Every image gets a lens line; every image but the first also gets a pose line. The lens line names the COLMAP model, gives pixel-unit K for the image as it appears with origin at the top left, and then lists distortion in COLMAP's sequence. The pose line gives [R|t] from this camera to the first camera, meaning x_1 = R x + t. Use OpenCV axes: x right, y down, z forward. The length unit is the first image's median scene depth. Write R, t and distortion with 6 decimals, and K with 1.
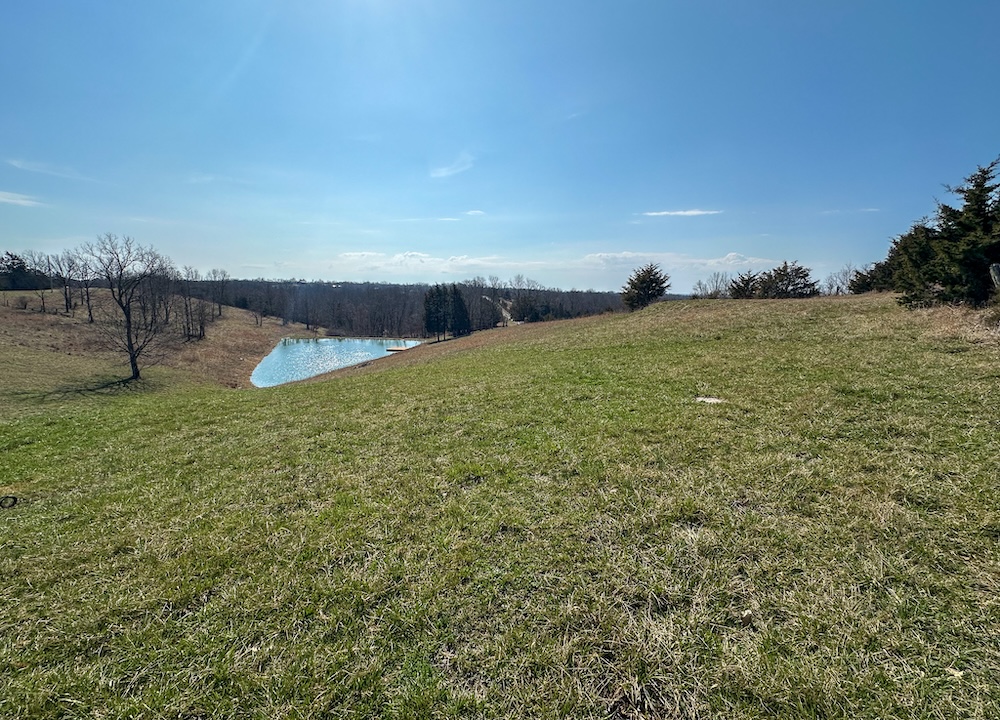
lens RADIAL K [[413.1, 0, 496.2], [0, 413.1, 353.7], [0, 0, 1]] dist [0.002710, 0.000174]
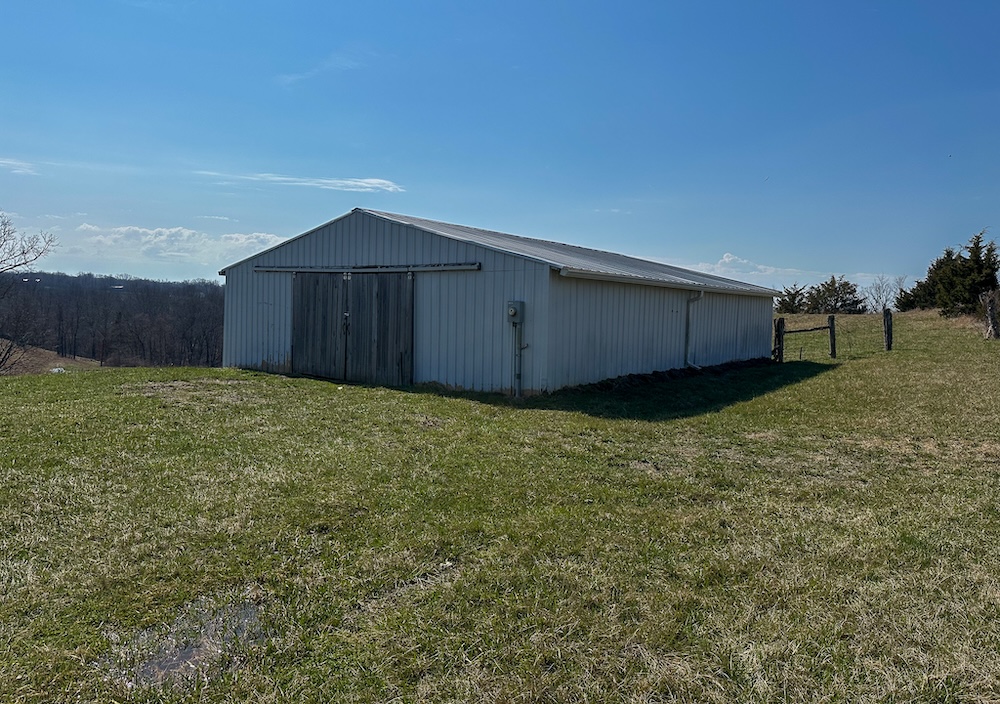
lens RADIAL K [[749.1, 0, 488.1], [0, 749.1, 343.2], [0, 0, 1]] dist [0.026774, -0.002315]
pose [[0.973059, 0.011665, 0.230259, -0.272327], [0.009900, 0.995684, -0.092279, 0.047198], [-0.230342, 0.092073, 0.968744, -0.276030]]
